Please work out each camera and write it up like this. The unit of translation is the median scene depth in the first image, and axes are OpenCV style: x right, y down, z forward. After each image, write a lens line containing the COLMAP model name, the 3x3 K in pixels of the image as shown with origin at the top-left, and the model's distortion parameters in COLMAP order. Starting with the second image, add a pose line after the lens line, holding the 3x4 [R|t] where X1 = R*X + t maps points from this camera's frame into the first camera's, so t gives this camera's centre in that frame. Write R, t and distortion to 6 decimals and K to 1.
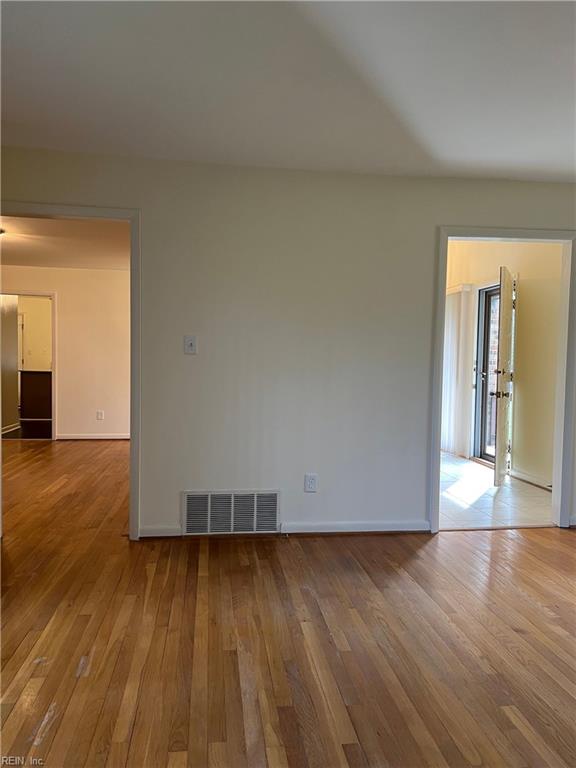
lens RADIAL K [[580.6, 0, 292.2], [0, 580.6, 388.7], [0, 0, 1]] dist [0.016191, -0.000095]
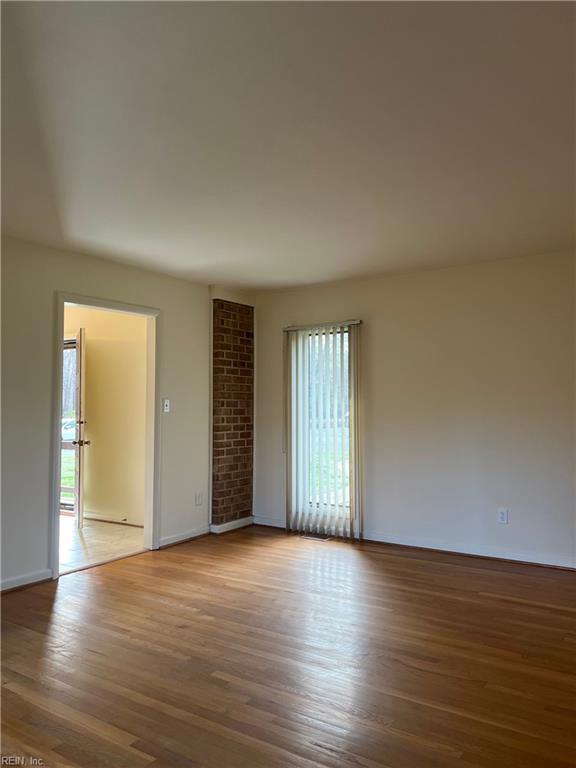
lens RADIAL K [[580.6, 0, 292.2], [0, 580.6, 388.7], [0, 0, 1]] dist [0.016191, -0.000095]
pose [[0.661333, 0.012643, 0.749986, -0.306390], [0.046756, 0.997219, -0.058040, -0.014596], [-0.748634, 0.073450, 0.658902, -0.041587]]
